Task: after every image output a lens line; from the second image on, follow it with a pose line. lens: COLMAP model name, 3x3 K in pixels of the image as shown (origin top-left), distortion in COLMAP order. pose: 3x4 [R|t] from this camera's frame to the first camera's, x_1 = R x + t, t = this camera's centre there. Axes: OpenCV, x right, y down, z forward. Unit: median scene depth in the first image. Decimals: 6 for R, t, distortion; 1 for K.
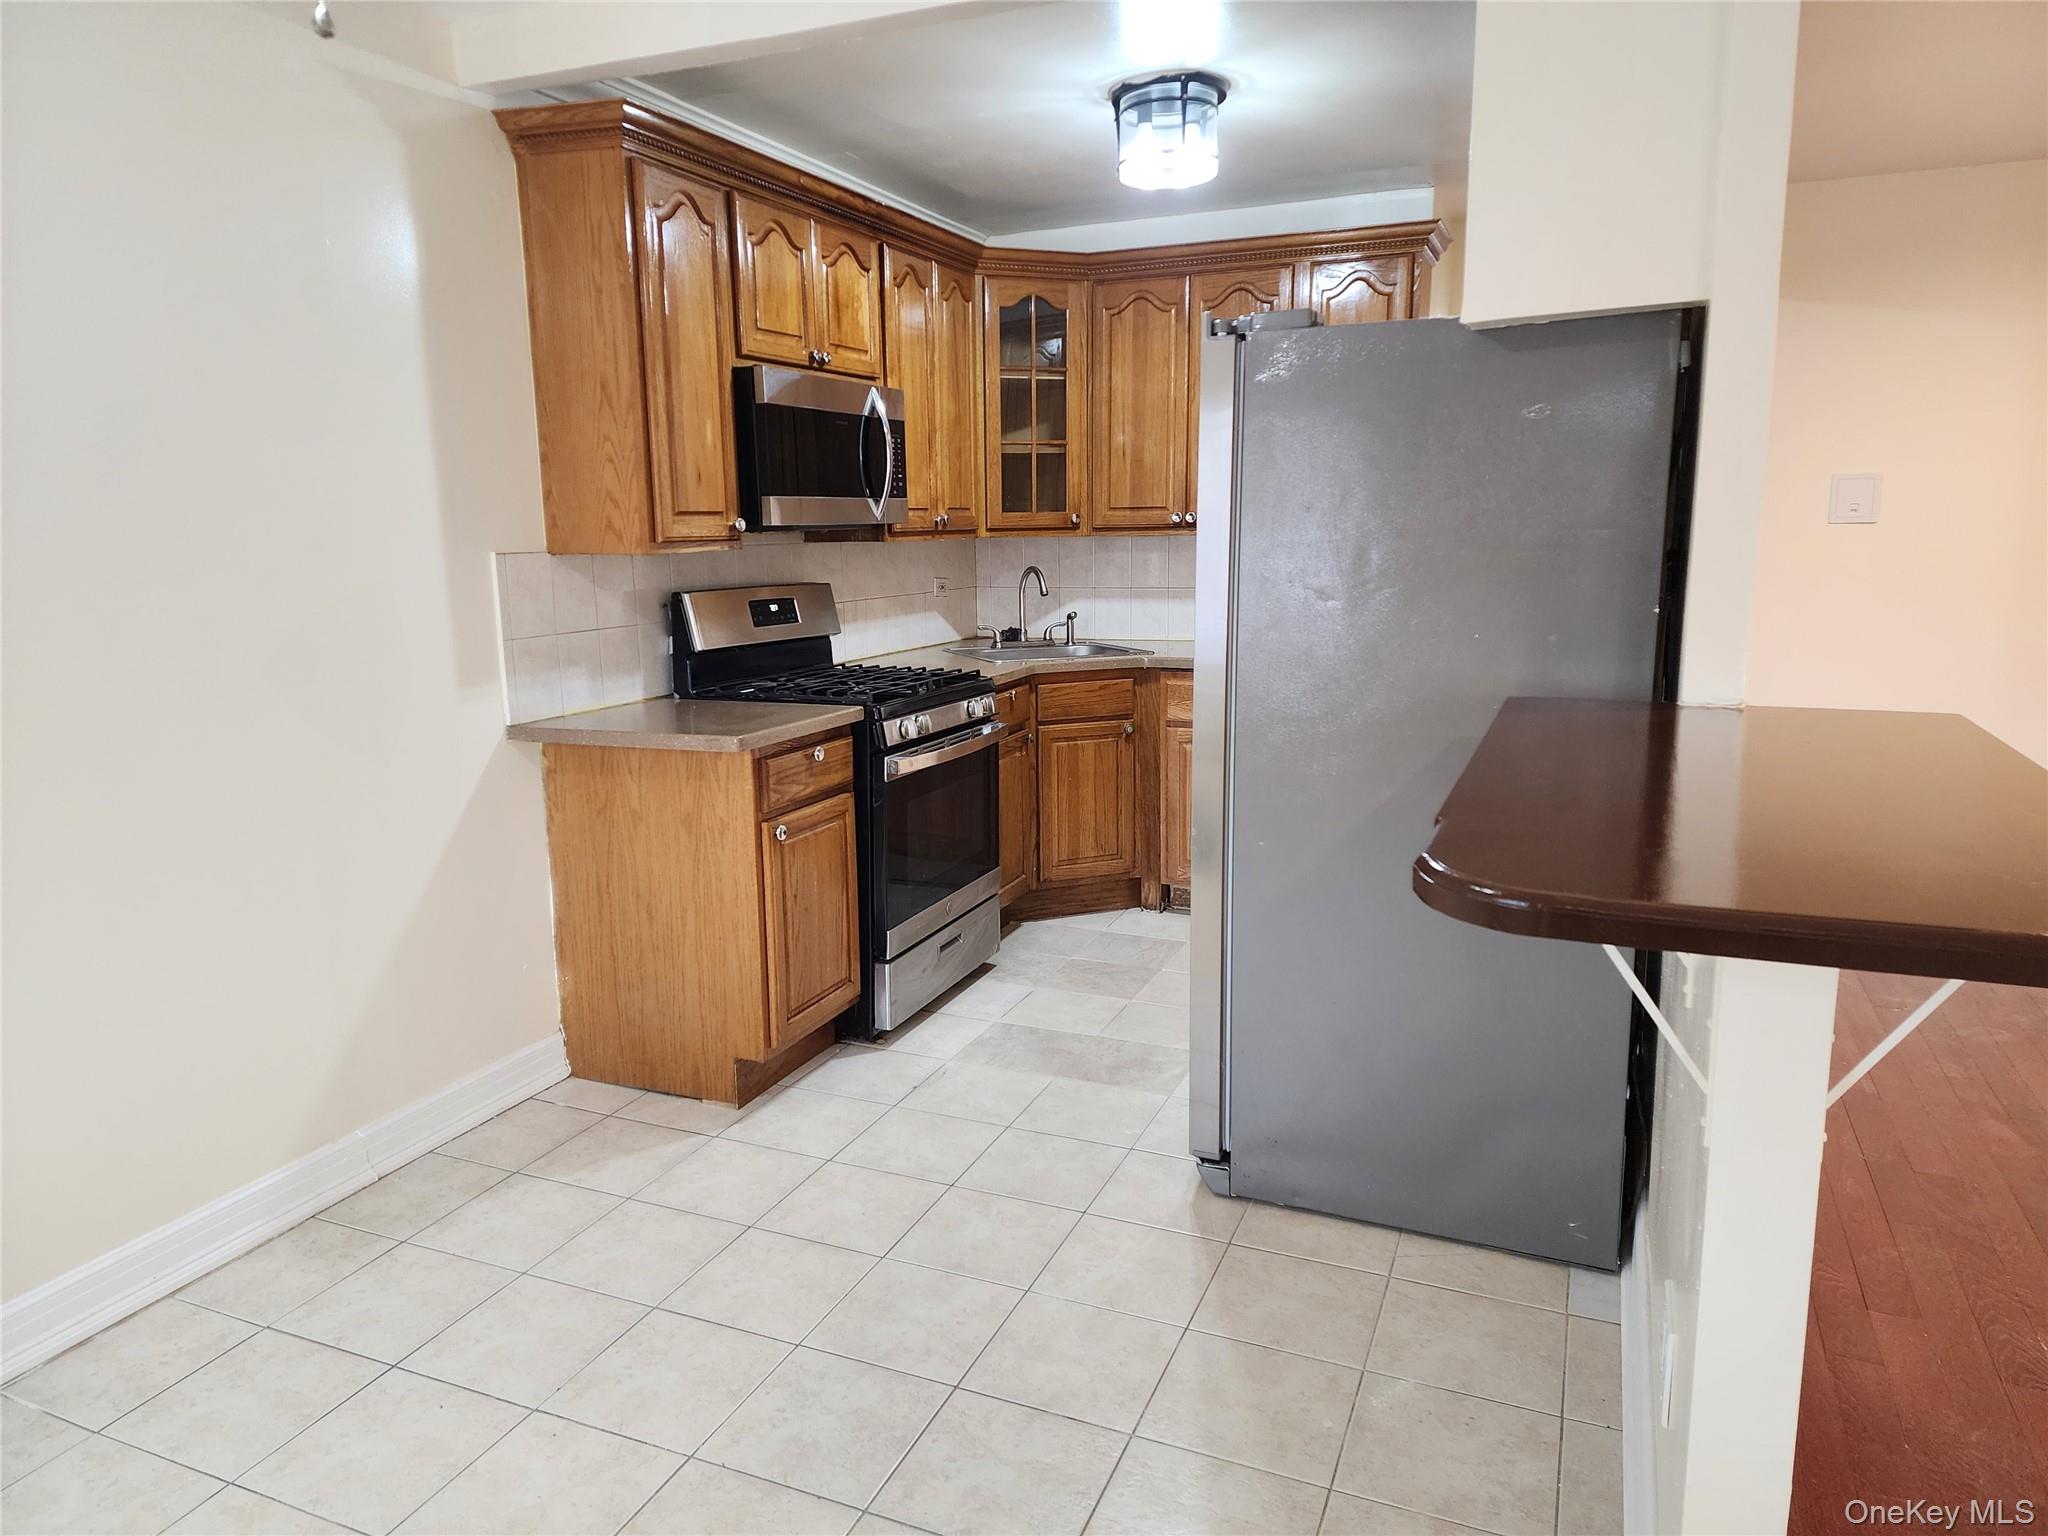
lens RADIAL K [[1338.1, 0, 1029.4], [0, 1338.1, 766.7], [0, 0, 1]] dist [0.098573, -0.079375]
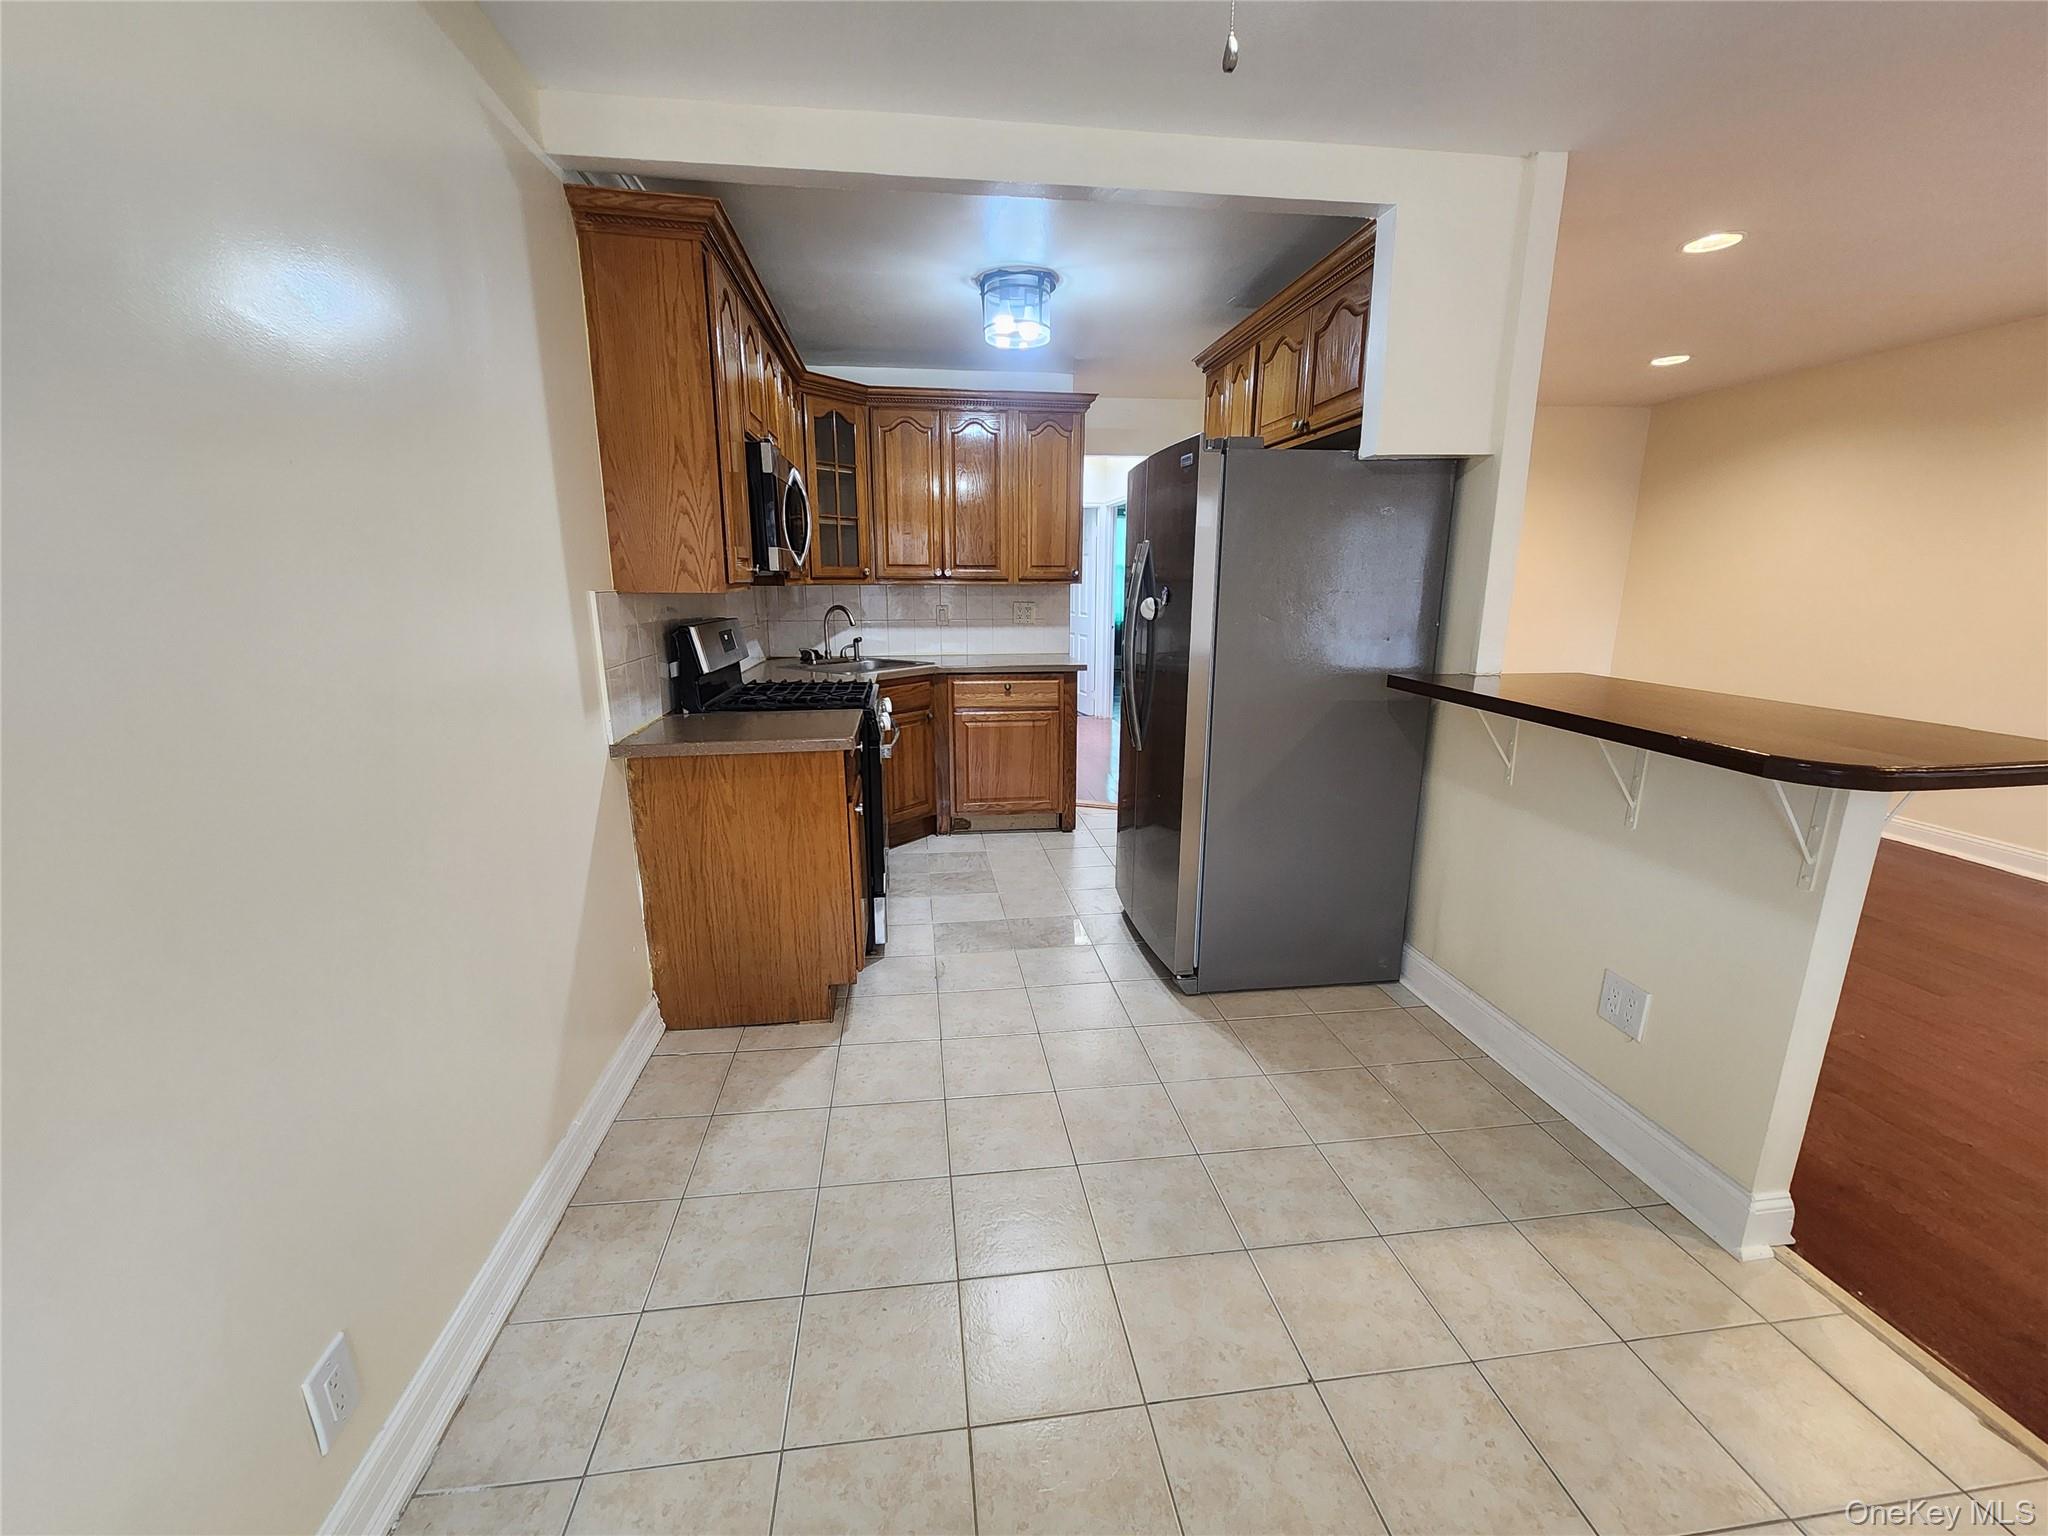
lens RADIAL K [[826.3, 0, 1027.0], [0, 826.3, 780.4], [0, 0, 1]] dist [0.000512, 0.000144]
pose [[0.853375, -0.104015, 0.510816, -0.431090], [0.075202, 0.994206, 0.076812, -0.026766], [-0.515845, -0.027135, 0.856252, 0.219358]]
